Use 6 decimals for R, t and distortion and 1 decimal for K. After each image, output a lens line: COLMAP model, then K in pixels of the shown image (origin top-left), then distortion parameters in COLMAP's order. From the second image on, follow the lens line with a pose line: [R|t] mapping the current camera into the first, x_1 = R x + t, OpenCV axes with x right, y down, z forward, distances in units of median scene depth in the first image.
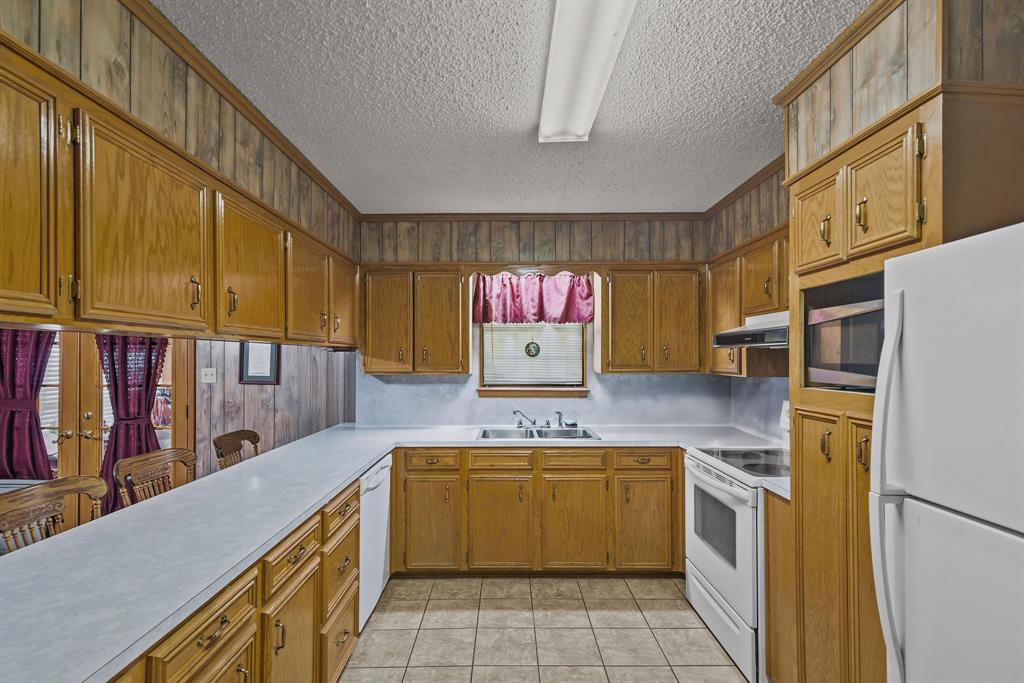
lens RADIAL K [[477.9, 0, 506.8], [0, 477.9, 355.0], [0, 0, 1]] dist [0.017395, -0.000346]
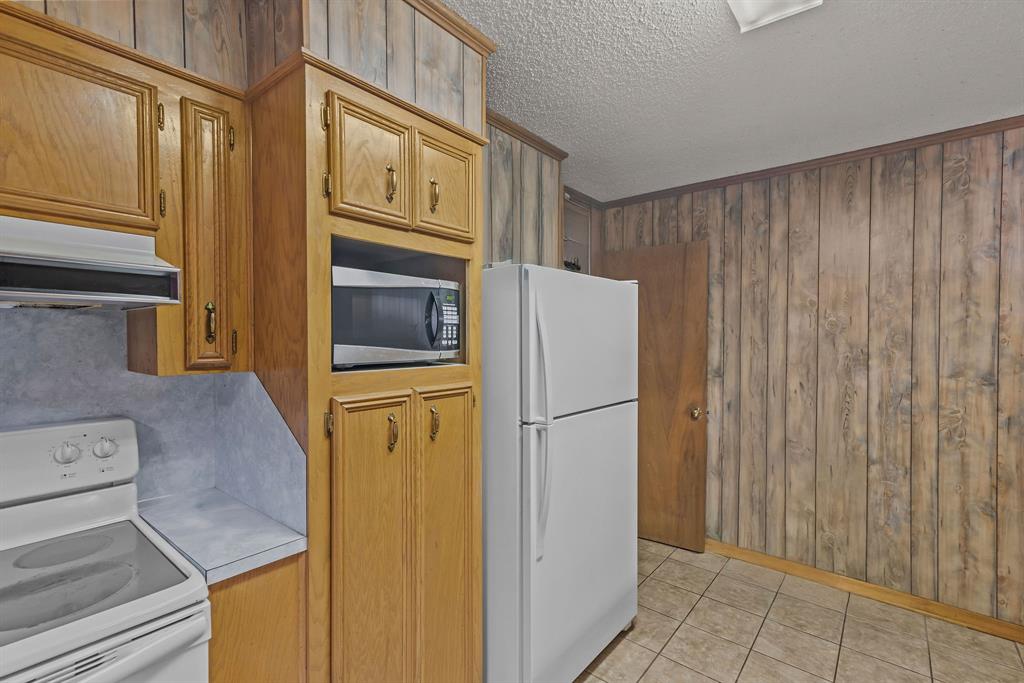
lens RADIAL K [[457.0, 0, 516.5], [0, 457.0, 351.4], [0, 0, 1]] dist [0.002410, 0.000184]
pose [[-0.777207, -0.011374, 0.629142, -0.010968], [-0.003620, 0.999901, 0.013605, 0.015729], [-0.629235, 0.008296, -0.777171, 0.790243]]
